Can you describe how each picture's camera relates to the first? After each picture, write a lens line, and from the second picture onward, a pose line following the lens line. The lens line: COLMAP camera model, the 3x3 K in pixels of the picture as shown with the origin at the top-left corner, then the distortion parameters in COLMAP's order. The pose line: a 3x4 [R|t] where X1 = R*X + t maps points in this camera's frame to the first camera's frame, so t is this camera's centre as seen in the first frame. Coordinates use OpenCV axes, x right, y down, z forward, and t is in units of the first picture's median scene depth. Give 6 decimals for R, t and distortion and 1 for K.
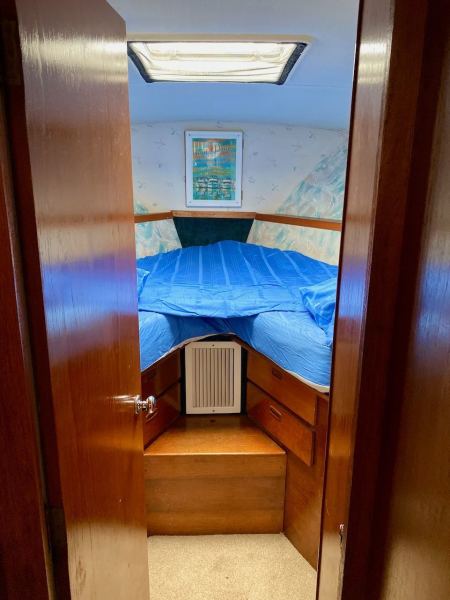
lens RADIAL K [[471.3, 0, 225.0], [0, 471.3, 300.0], [0, 0, 1]] dist [0.107878, -0.192163]
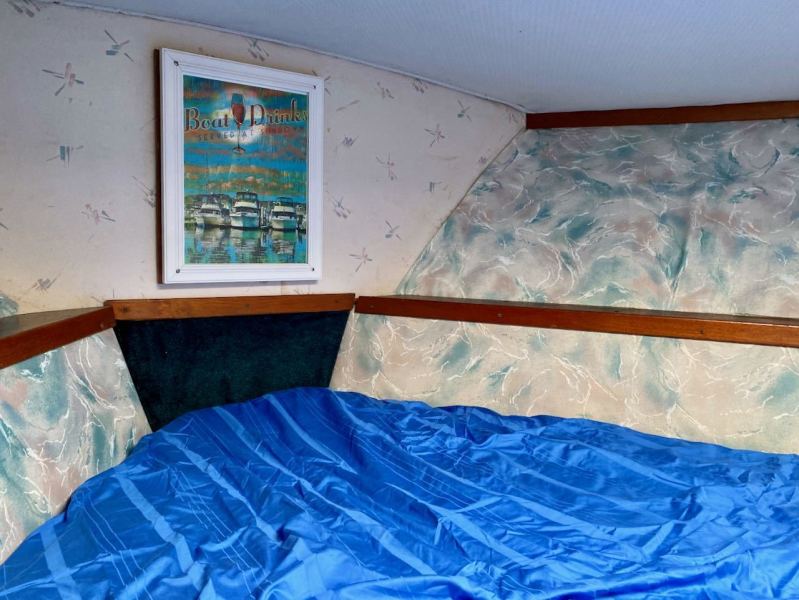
lens RADIAL K [[627.6, 0, 399.5], [0, 627.6, 300.0], [0, 0, 1]] dist [0.107878, -0.192163]
pose [[0.826944, -0.052164, 0.559859, -0.192125], [0.130068, 0.986428, -0.100209, -0.130250], [-0.547033, 0.155687, 0.822506, 0.592545]]
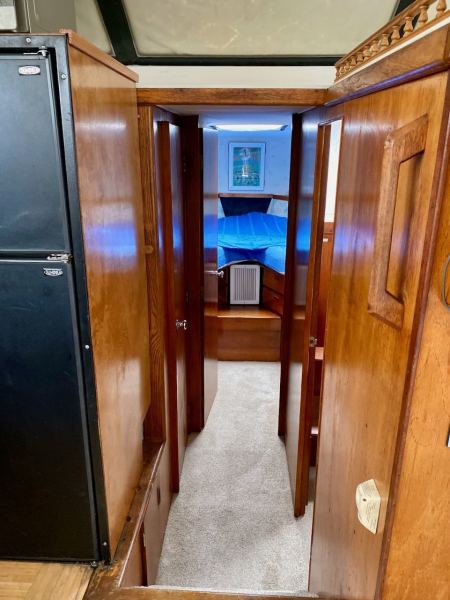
lens RADIAL K [[471.3, 0, 225.0], [0, 471.3, 300.0], [0, 0, 1]] dist [0.107878, -0.192163]
pose [[0.997995, 0.015546, -0.061347, 0.008686], [-0.012392, 0.998598, 0.051464, 0.088771], [0.062061, -0.050600, 0.996789, -0.607844]]
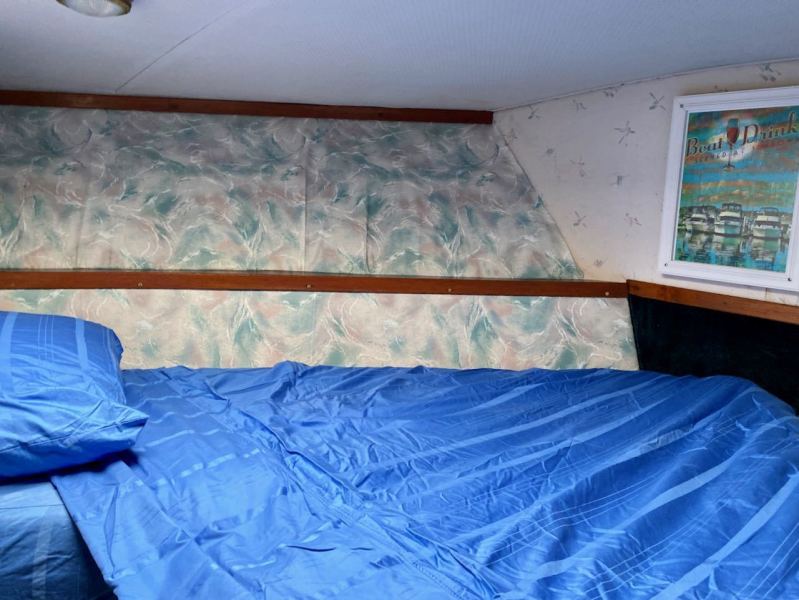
lens RADIAL K [[627.6, 0, 399.5], [0, 627.6, 300.0], [0, 0, 1]] dist [0.107878, -0.192163]
pose [[0.593861, 0.146310, -0.791153, 0.235716], [-0.236360, 0.971663, 0.002274, -0.127311], [0.769067, 0.185646, 0.611614, 0.504036]]
